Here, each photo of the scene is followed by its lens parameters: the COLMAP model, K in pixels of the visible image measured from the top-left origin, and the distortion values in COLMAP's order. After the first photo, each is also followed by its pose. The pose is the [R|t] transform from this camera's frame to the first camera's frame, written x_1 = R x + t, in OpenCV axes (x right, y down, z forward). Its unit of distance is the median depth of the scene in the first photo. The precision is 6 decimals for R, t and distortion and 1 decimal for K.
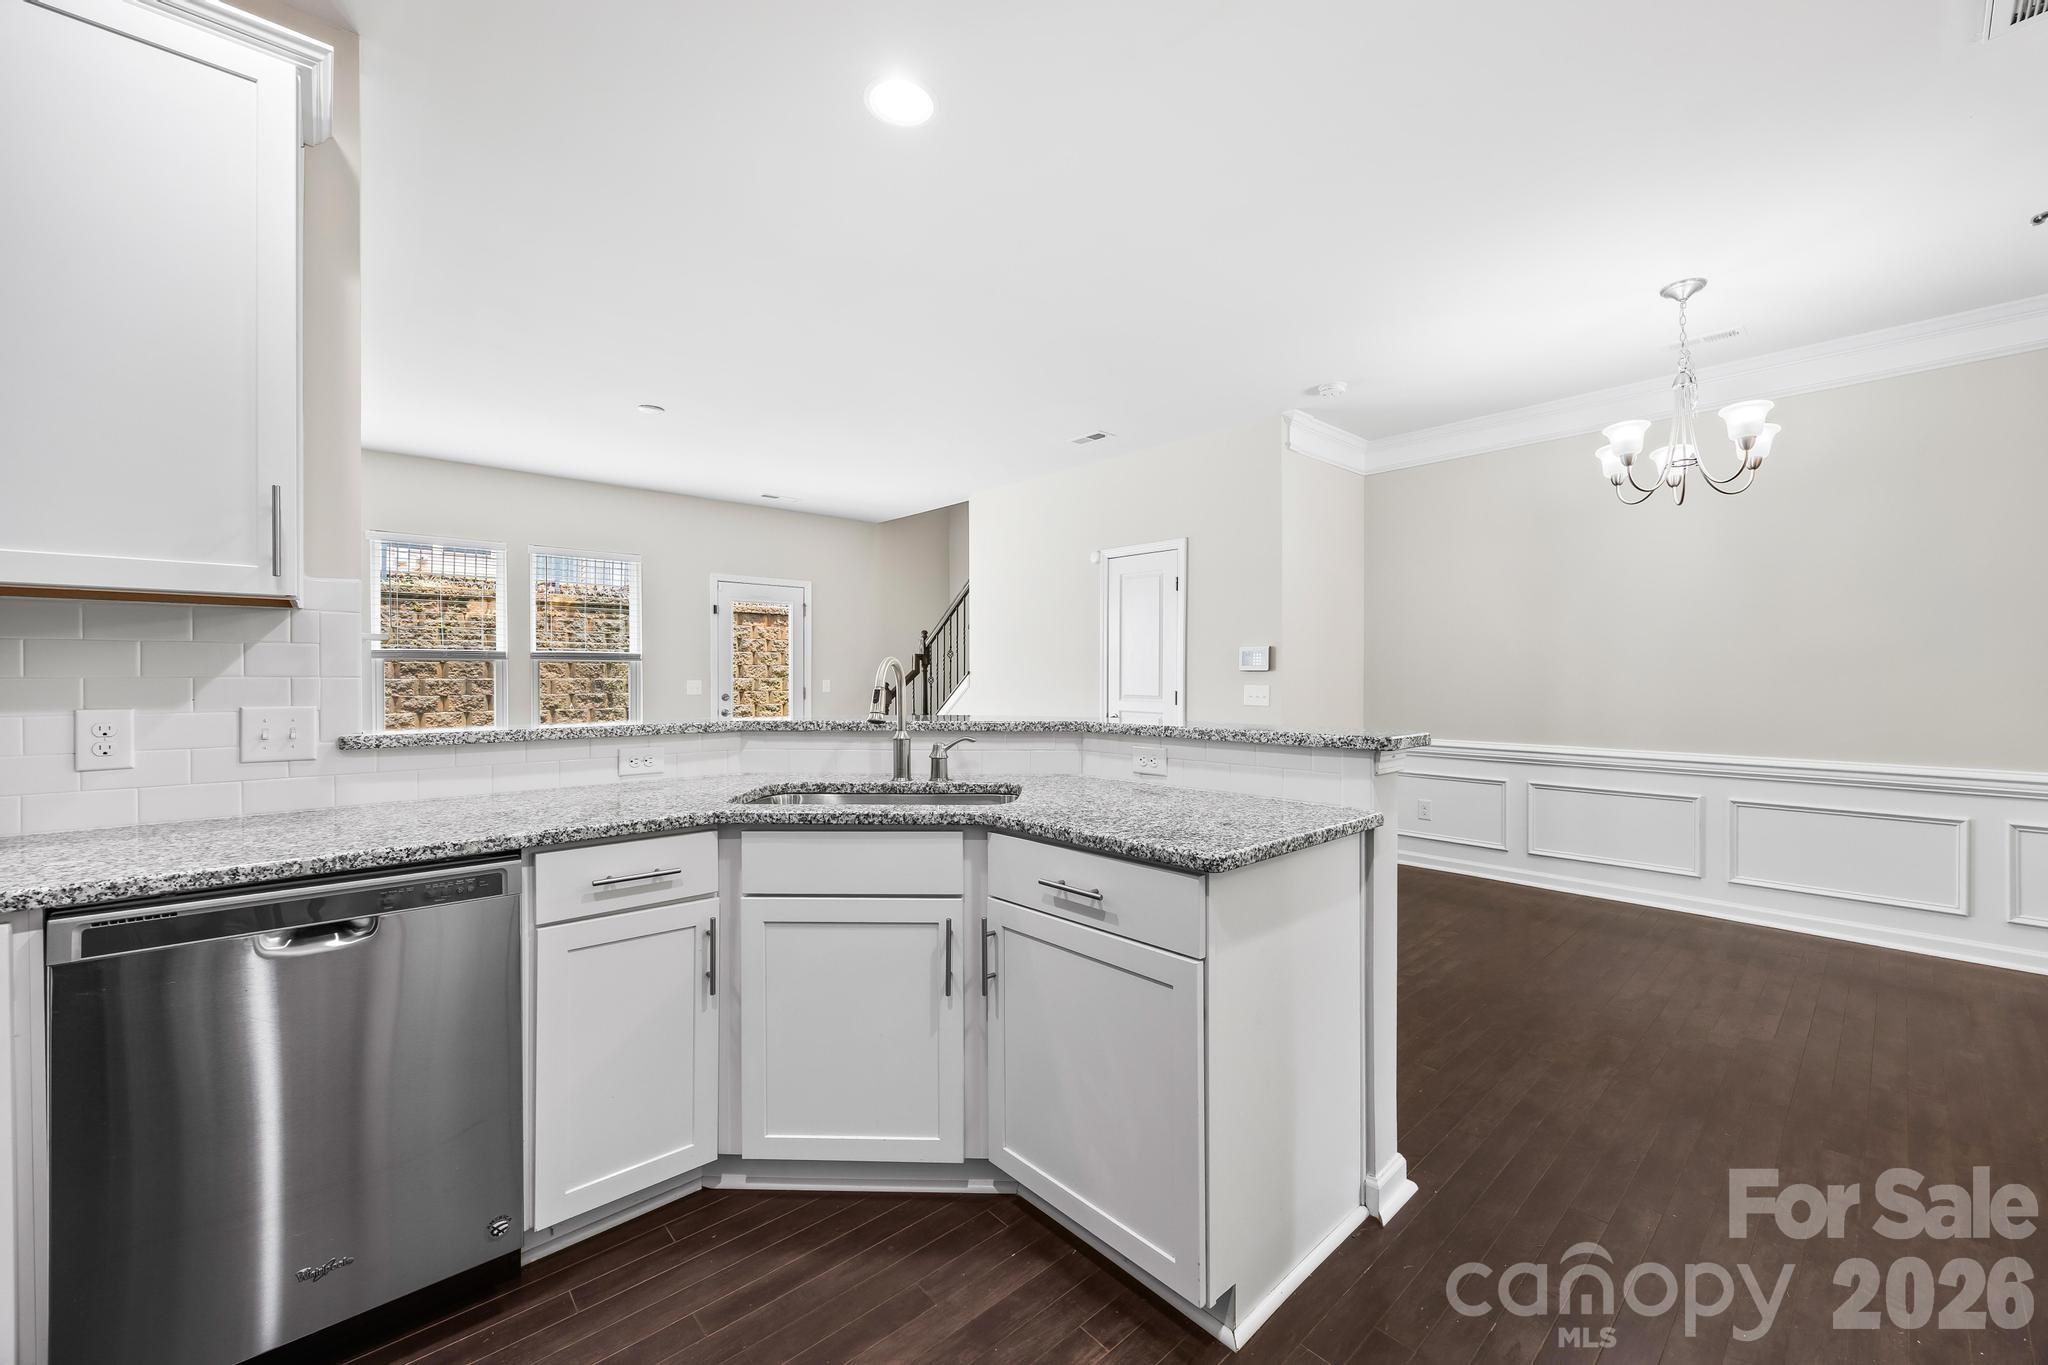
lens RADIAL K [[805.4, 0, 1050.7], [0, 805.4, 676.9], [0, 0, 1]] dist [-0.000224, 0.000497]
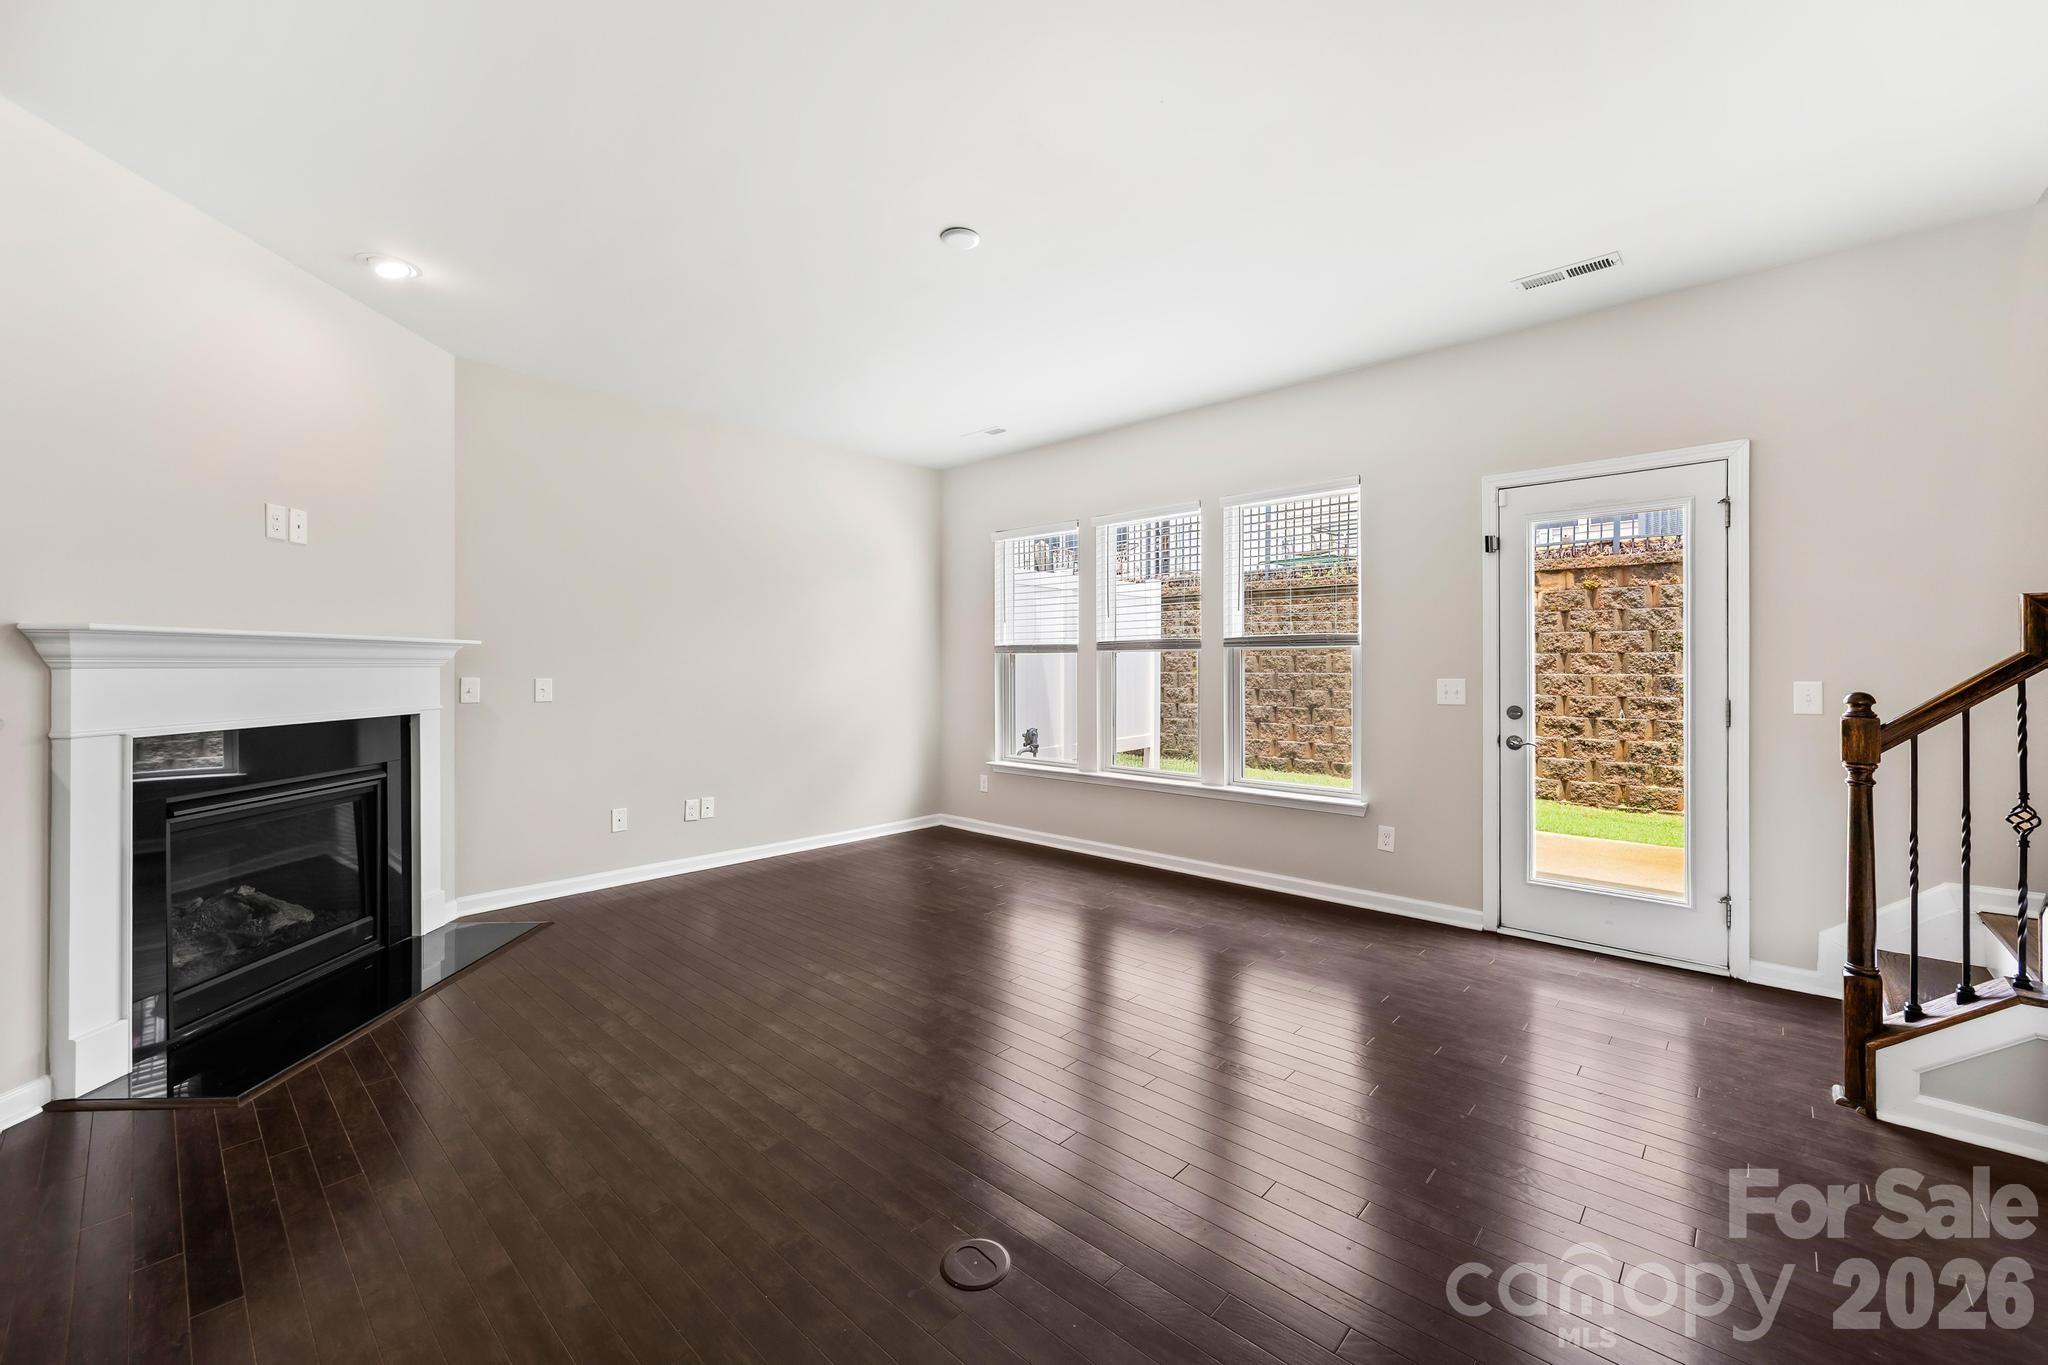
lens RADIAL K [[812.8, 0, 1044.4], [0, 812.8, 669.1], [0, 0, 1]] dist [-0.001580, 0.000011]
pose [[0.090997, 0.000904, -0.995851, 0.114814], [-0.004037, 0.999992, 0.000539, -0.001899], [0.995843, 0.003971, 0.091000, 0.894136]]
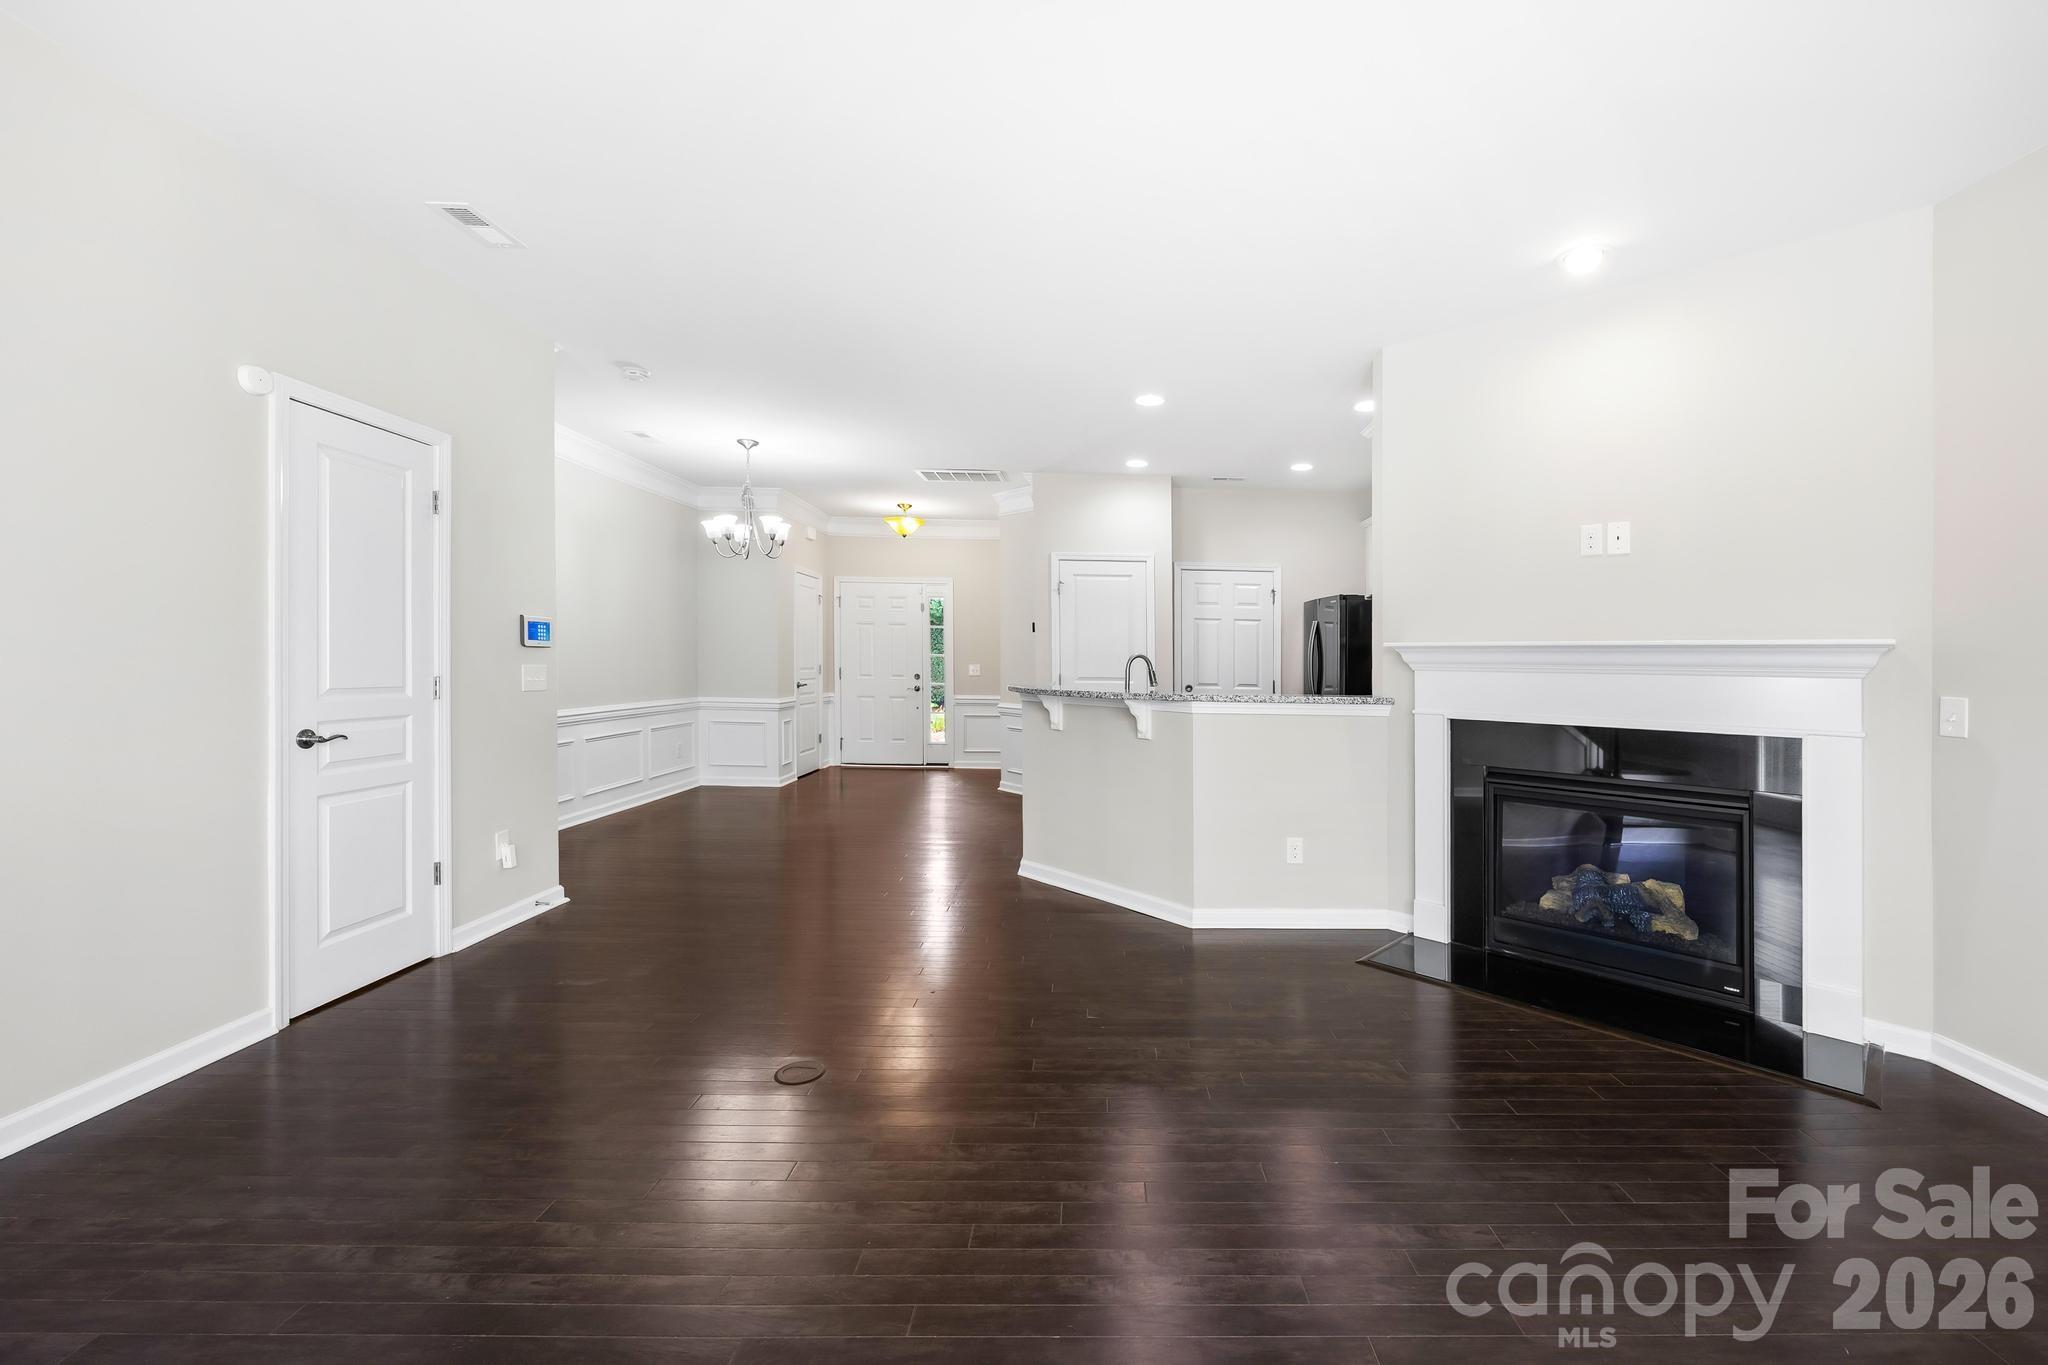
lens RADIAL K [[830.9, 0, 1103.5], [0, 830.9, 664.3], [0, 0, 1]] dist [-0.002692, -0.000235]
pose [[-0.743988, -0.016319, 0.667994, -0.647745], [-0.016725, 0.999843, 0.005799, -0.004749], [-0.667984, -0.006858, -0.744144, 1.134702]]
